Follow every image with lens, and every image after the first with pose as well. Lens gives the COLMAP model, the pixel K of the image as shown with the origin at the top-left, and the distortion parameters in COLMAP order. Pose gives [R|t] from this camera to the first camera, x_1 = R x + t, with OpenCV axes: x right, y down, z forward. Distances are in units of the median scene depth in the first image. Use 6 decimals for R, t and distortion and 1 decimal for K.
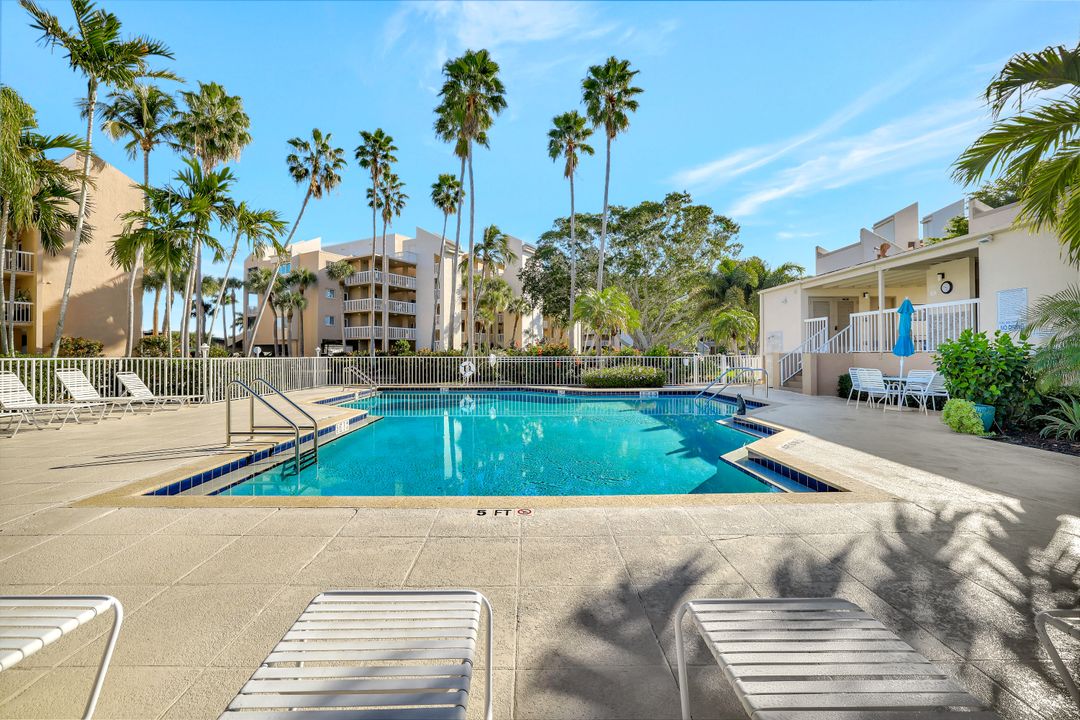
lens RADIAL K [[466.1, 0, 532.1], [0, 466.1, 350.1], [0, 0, 1]] dist [-0.028553, 0.000709]
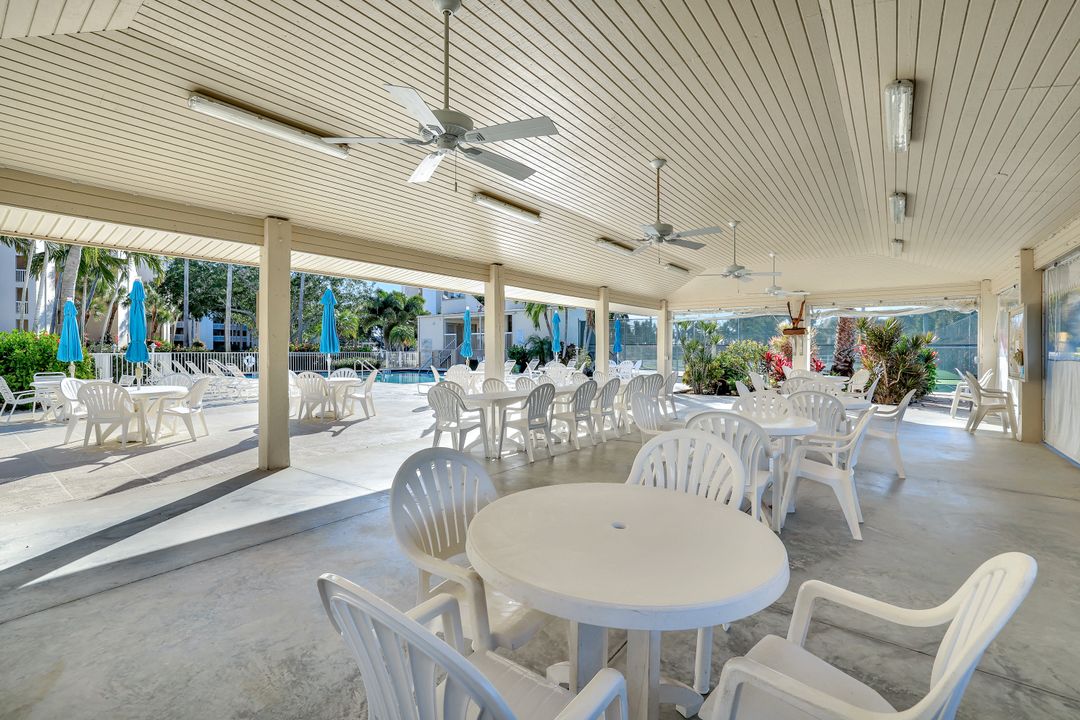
lens RADIAL K [[466.1, 0, 528.9], [0, 466.1, 351.4], [0, 0, 1]] dist [-0.028553, 0.000709]
pose [[0.638552, 0.000215, 0.769578, -0.462296], [-0.008412, 0.999942, 0.006701, -0.003511], [-0.769533, -0.010753, 0.638517, -0.368627]]
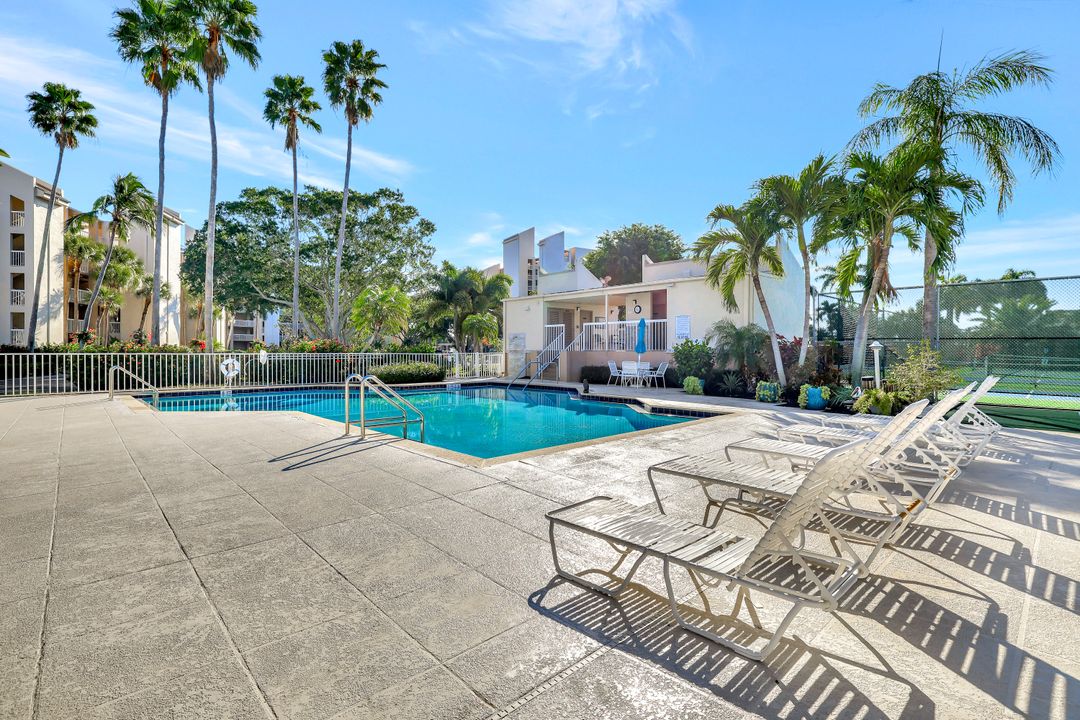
lens RADIAL K [[500.1, 0, 544.5], [0, 500.1, 349.4], [0, 0, 1]] dist [-0.010121, 0.000623]
pose [[0.738474, 0.006609, 0.674250, -0.221682], [-0.009421, 0.999955, 0.000516, 0.000987], [-0.674216, -0.006733, 0.738503, -0.026220]]
